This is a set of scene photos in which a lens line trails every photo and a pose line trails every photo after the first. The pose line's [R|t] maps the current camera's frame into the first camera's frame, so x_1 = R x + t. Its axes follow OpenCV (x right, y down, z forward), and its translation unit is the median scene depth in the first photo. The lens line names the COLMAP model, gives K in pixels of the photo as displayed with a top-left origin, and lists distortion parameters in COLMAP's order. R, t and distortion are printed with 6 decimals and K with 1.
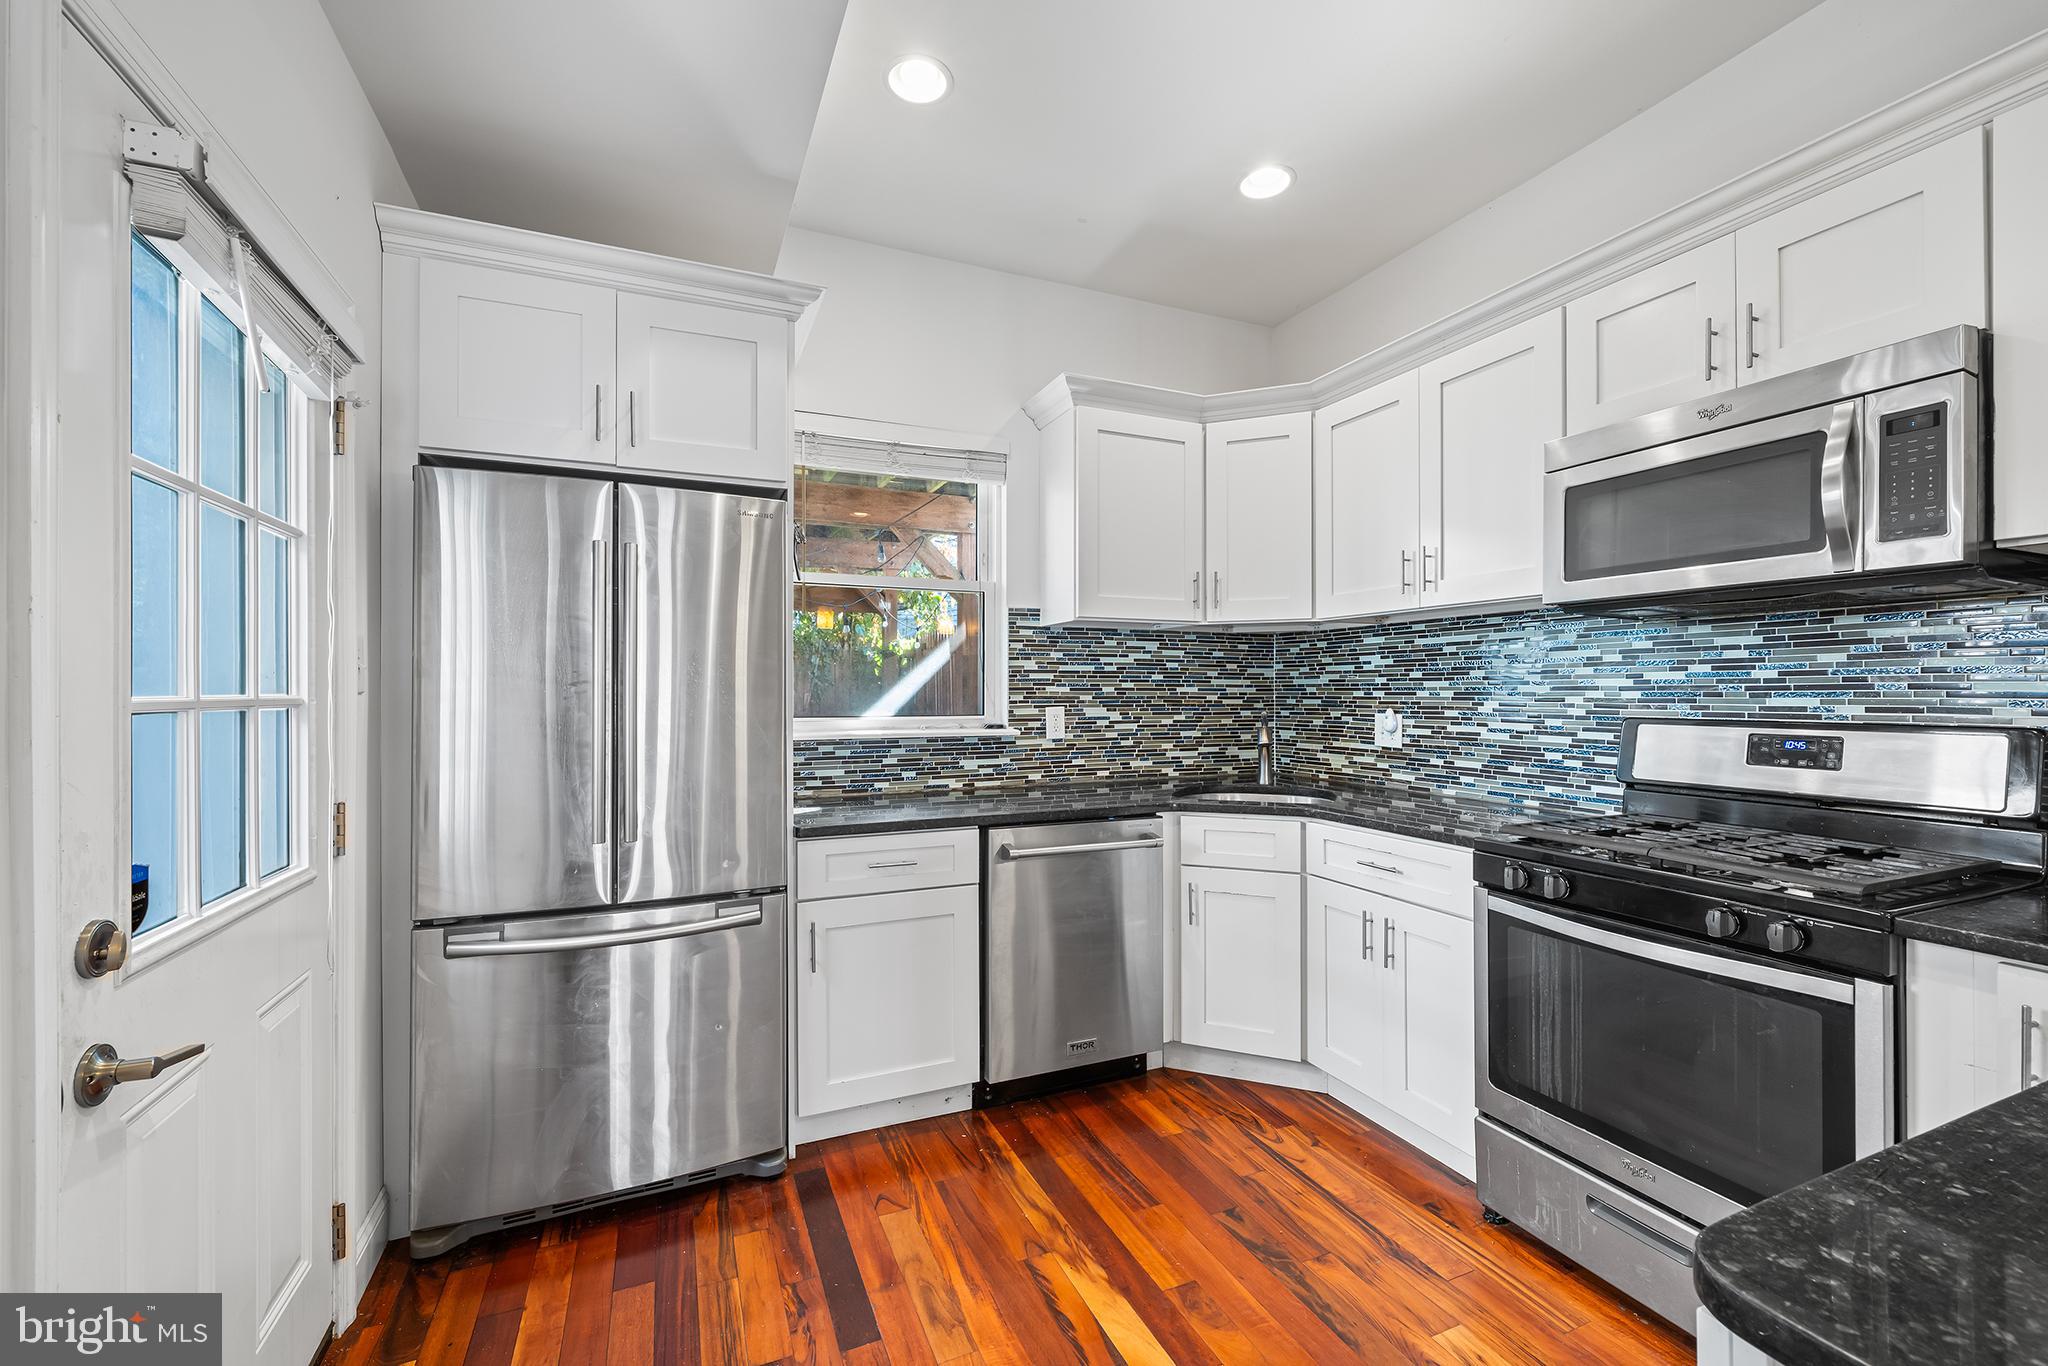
lens RADIAL K [[838.9, 0, 1021.8], [0, 838.9, 688.6], [0, 0, 1]] dist [-0.004613, -0.000134]
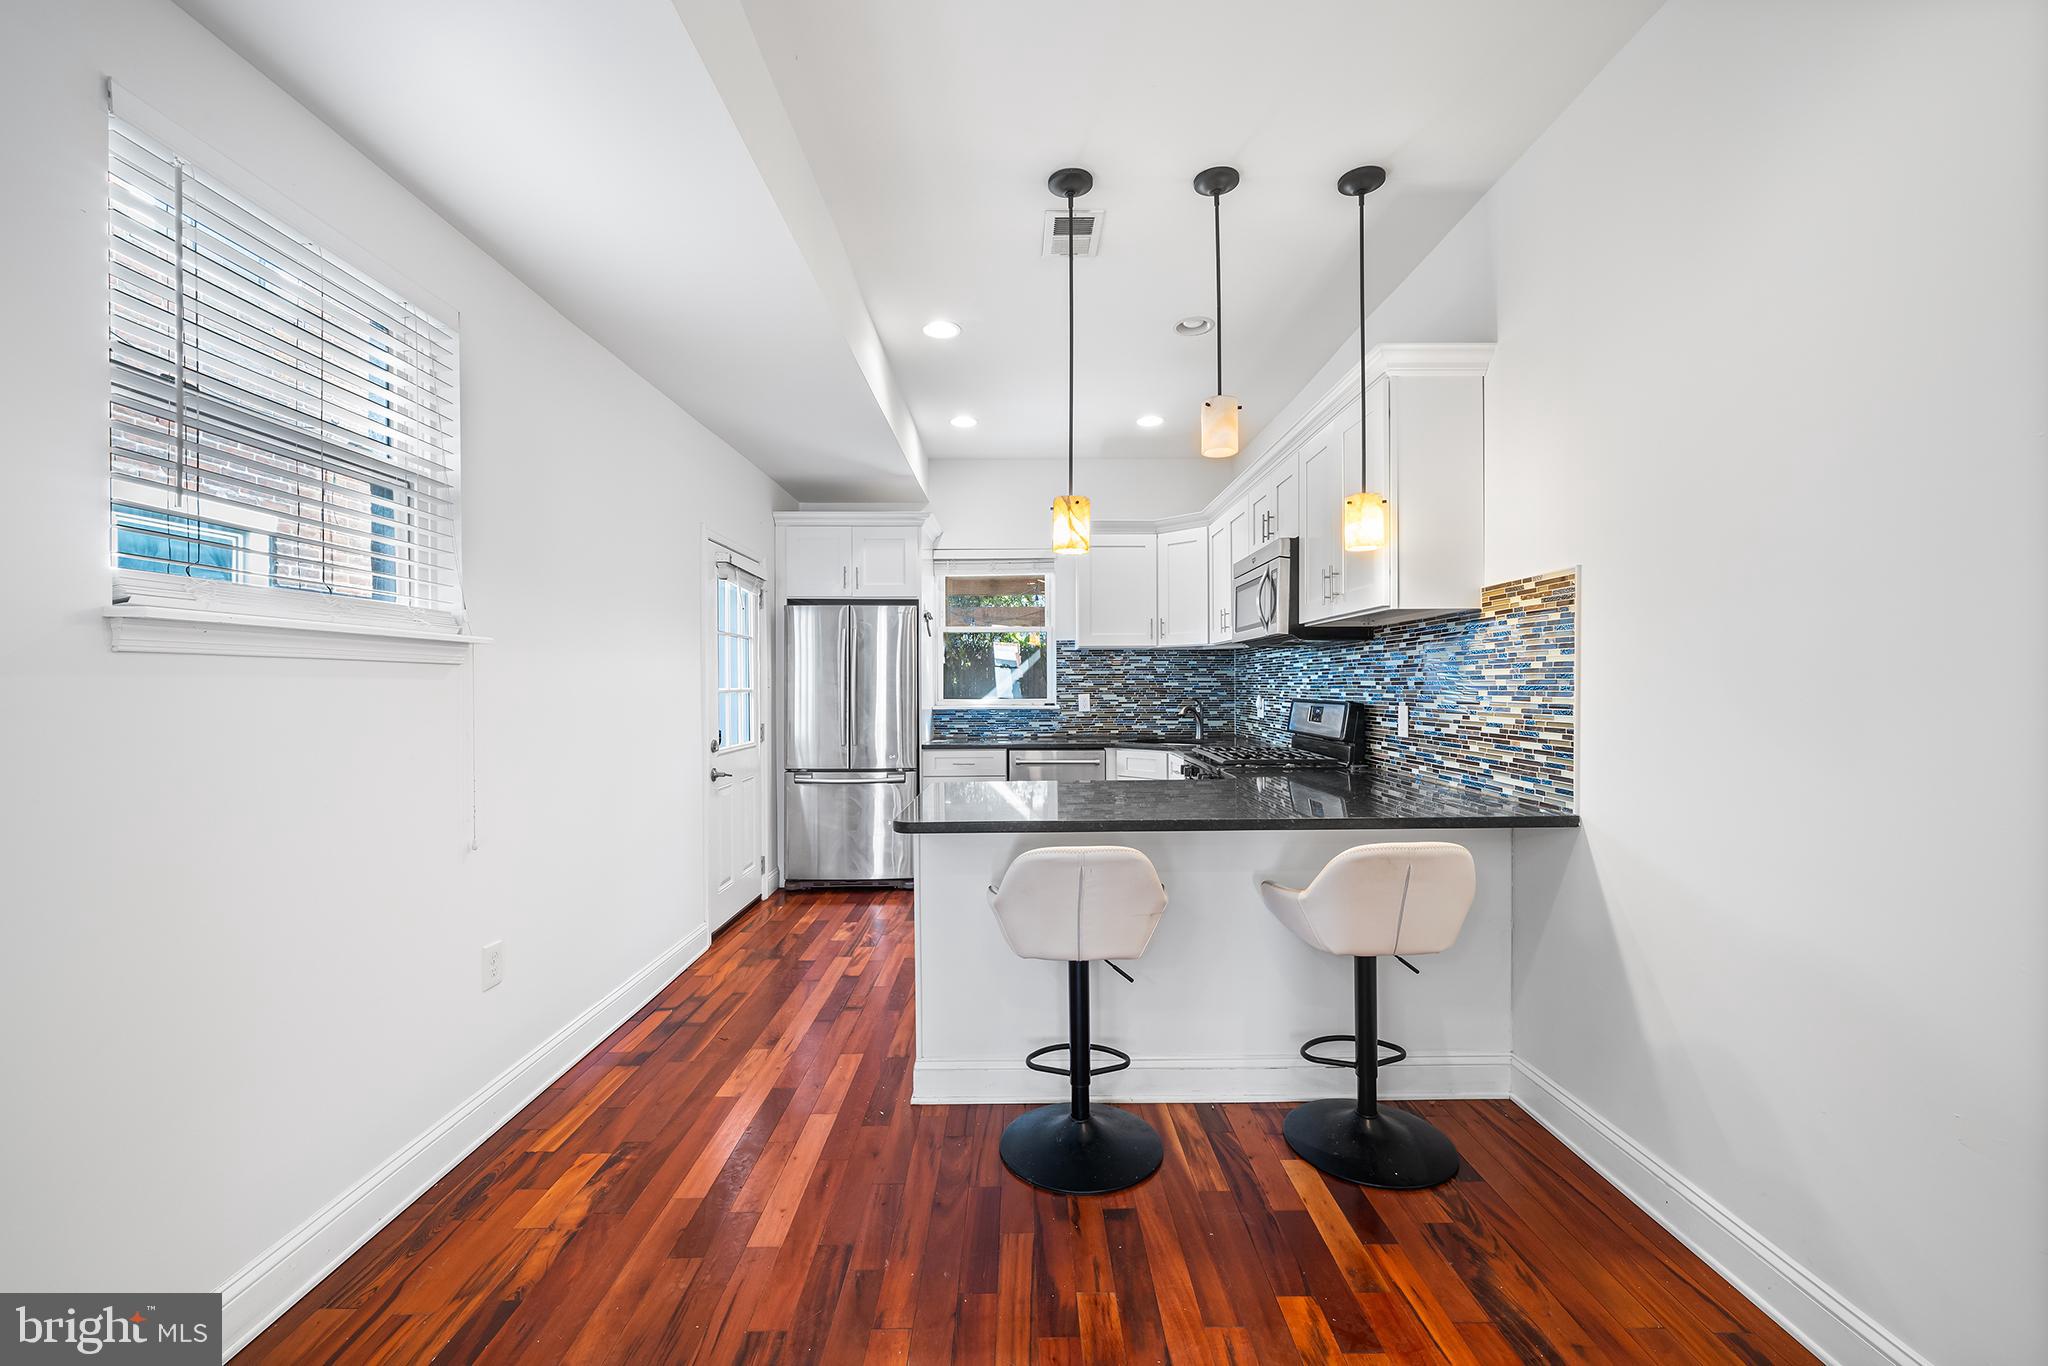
lens RADIAL K [[838.9, 0, 1027.2], [0, 838.9, 684.9], [0, 0, 1]] dist [-0.004613, -0.000134]
pose [[0.921656, -0.003412, -0.387993, 0.641534], [0.004610, 0.999987, 0.002157, -0.002385], [0.387980, -0.003776, 0.921660, -0.734384]]
